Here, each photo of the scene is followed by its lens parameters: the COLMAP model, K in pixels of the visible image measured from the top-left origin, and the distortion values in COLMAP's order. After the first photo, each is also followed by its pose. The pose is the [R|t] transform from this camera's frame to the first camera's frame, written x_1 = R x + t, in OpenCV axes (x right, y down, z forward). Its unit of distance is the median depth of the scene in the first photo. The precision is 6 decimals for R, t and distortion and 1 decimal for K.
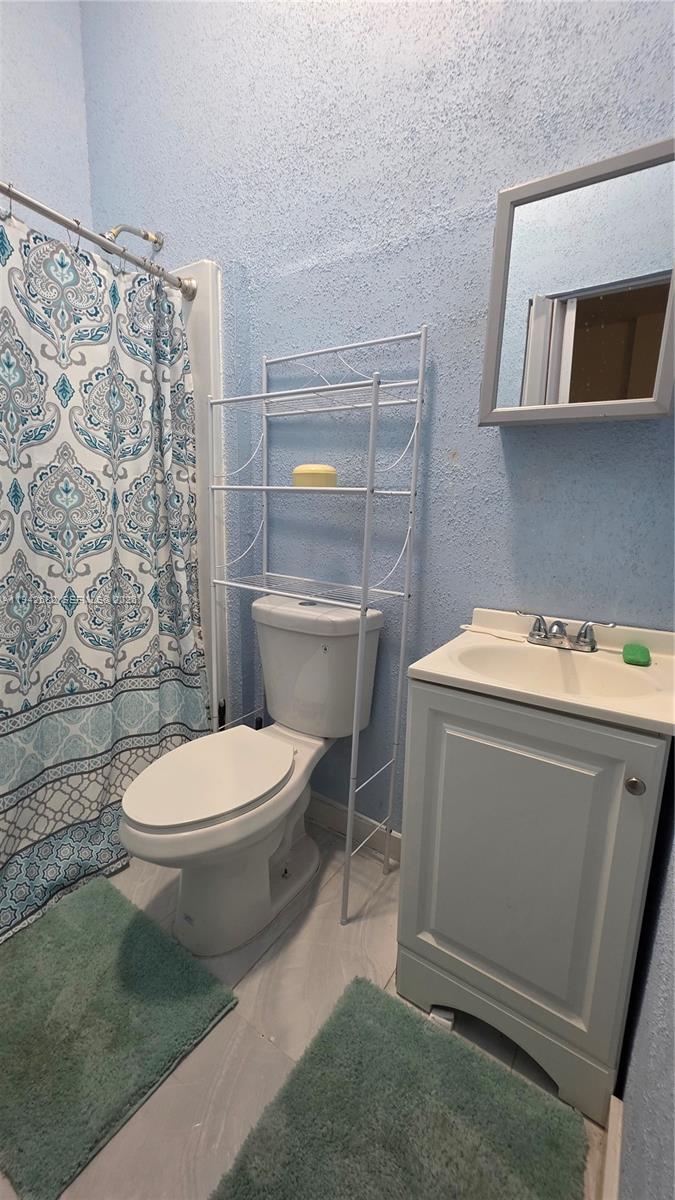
lens RADIAL K [[485.9, 0, 338.5], [0, 485.9, 595.2], [0, 0, 1]] dist [-0.003567, 0.001649]
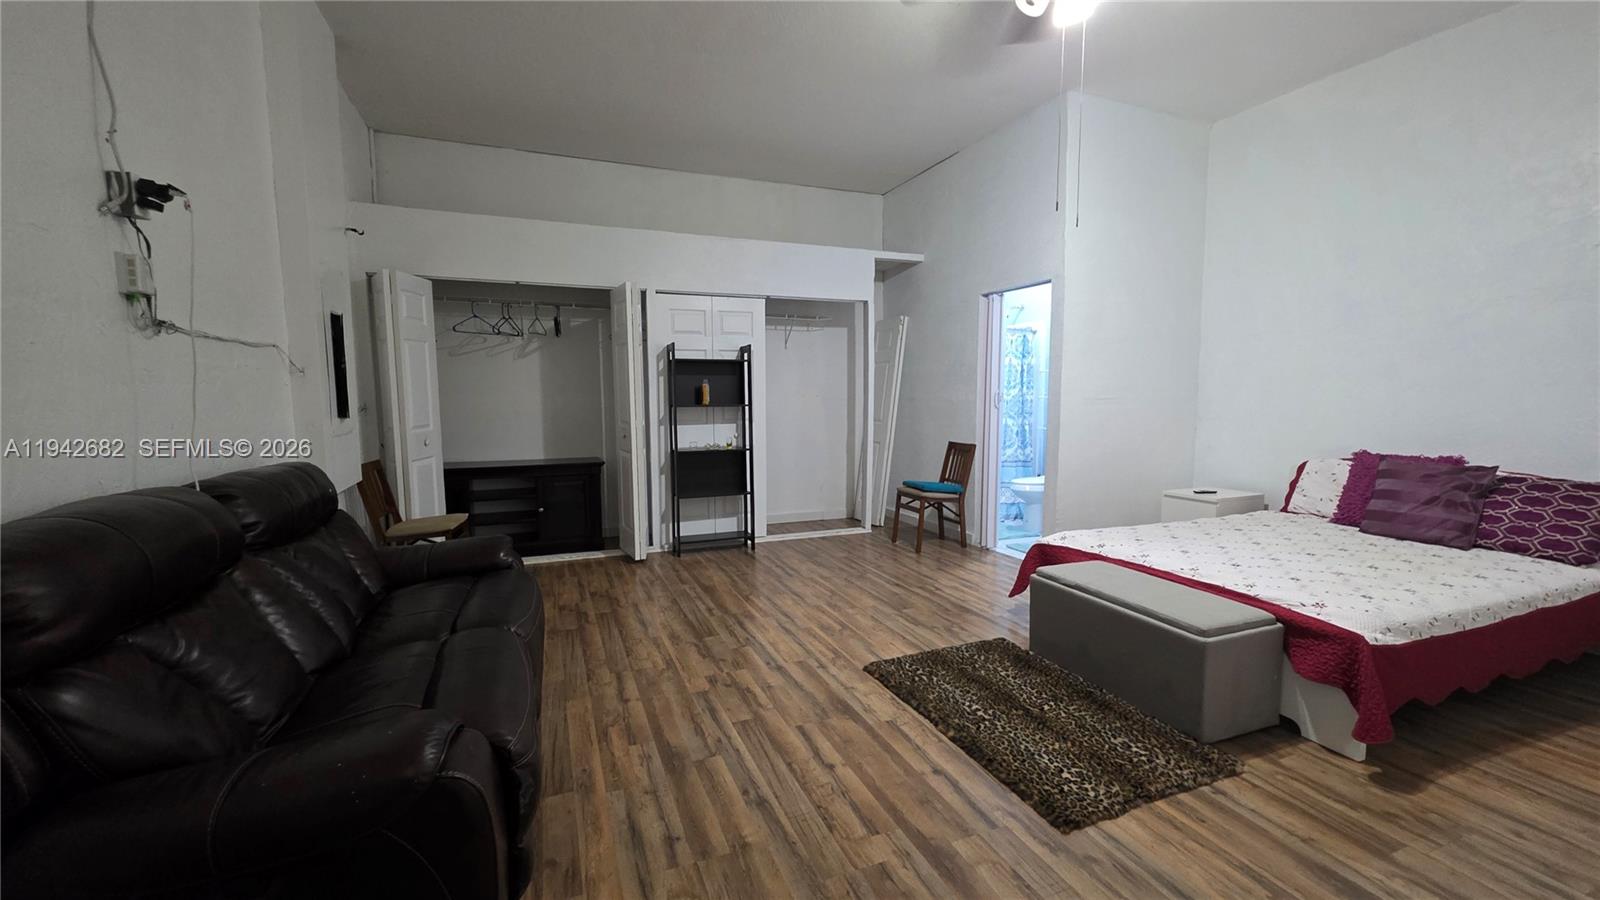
lens RADIAL K [[647.8, 0, 788.8], [0, 647.8, 452.4], [0, 0, 1]] dist [-0.003567, 0.001649]
pose [[0.819724, 0.021276, -0.572363, 0.852522], [-0.079182, 0.993924, -0.076455, 0.603690], [0.567259, 0.107993, 0.816428, -3.444166]]
